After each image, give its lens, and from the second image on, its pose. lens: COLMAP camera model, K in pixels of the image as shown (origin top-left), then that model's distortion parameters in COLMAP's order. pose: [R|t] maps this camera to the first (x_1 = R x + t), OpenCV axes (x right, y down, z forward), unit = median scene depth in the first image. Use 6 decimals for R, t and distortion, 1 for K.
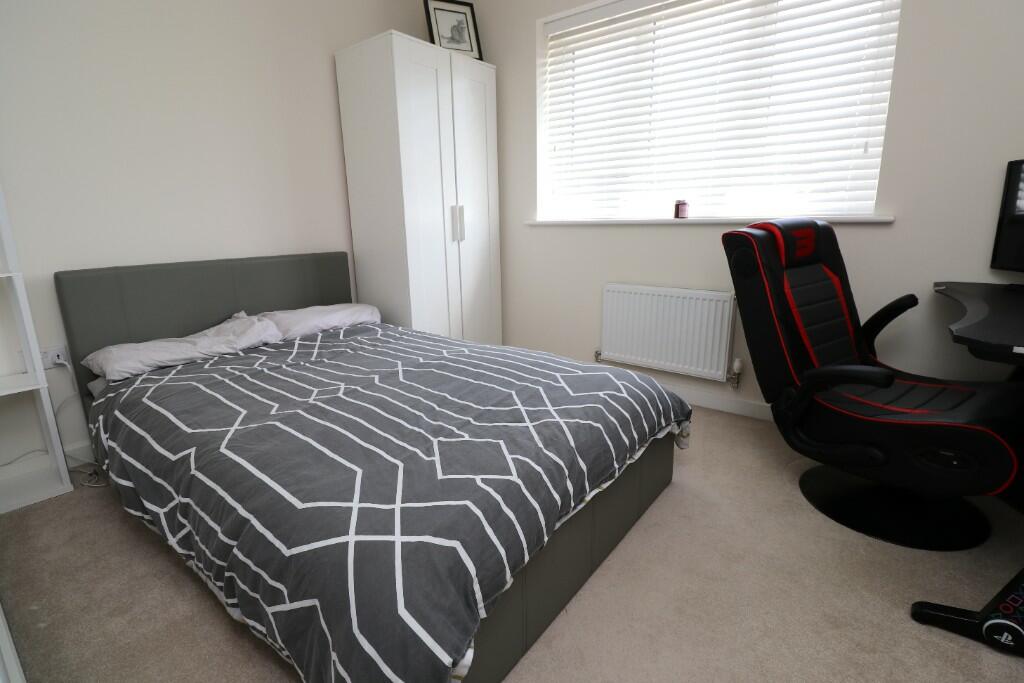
lens RADIAL K [[470.3, 0, 533.8], [0, 470.3, 338.7], [0, 0, 1]] dist [-0.001089, -0.009919]
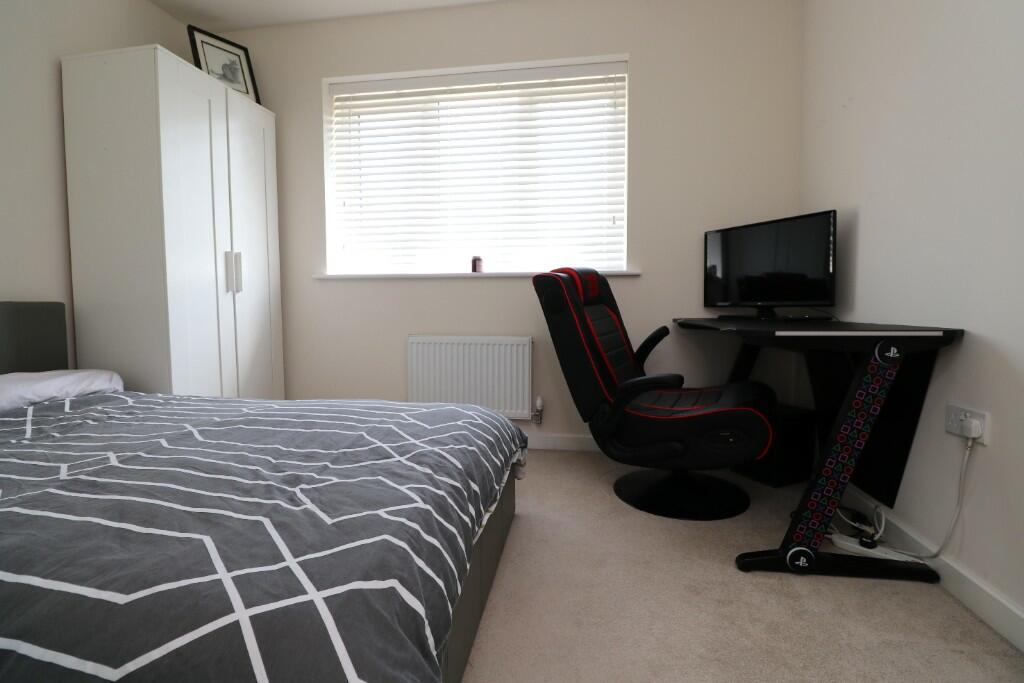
lens RADIAL K [[462.6, 0, 512.0], [0, 462.6, 341.5], [0, 0, 1]] dist [-0.001210, -0.009787]
pose [[0.883949, -0.028981, 0.466684, -0.162510], [0.106689, 0.984250, -0.140960, 0.080539], [-0.455249, 0.174391, 0.873119, 0.077921]]
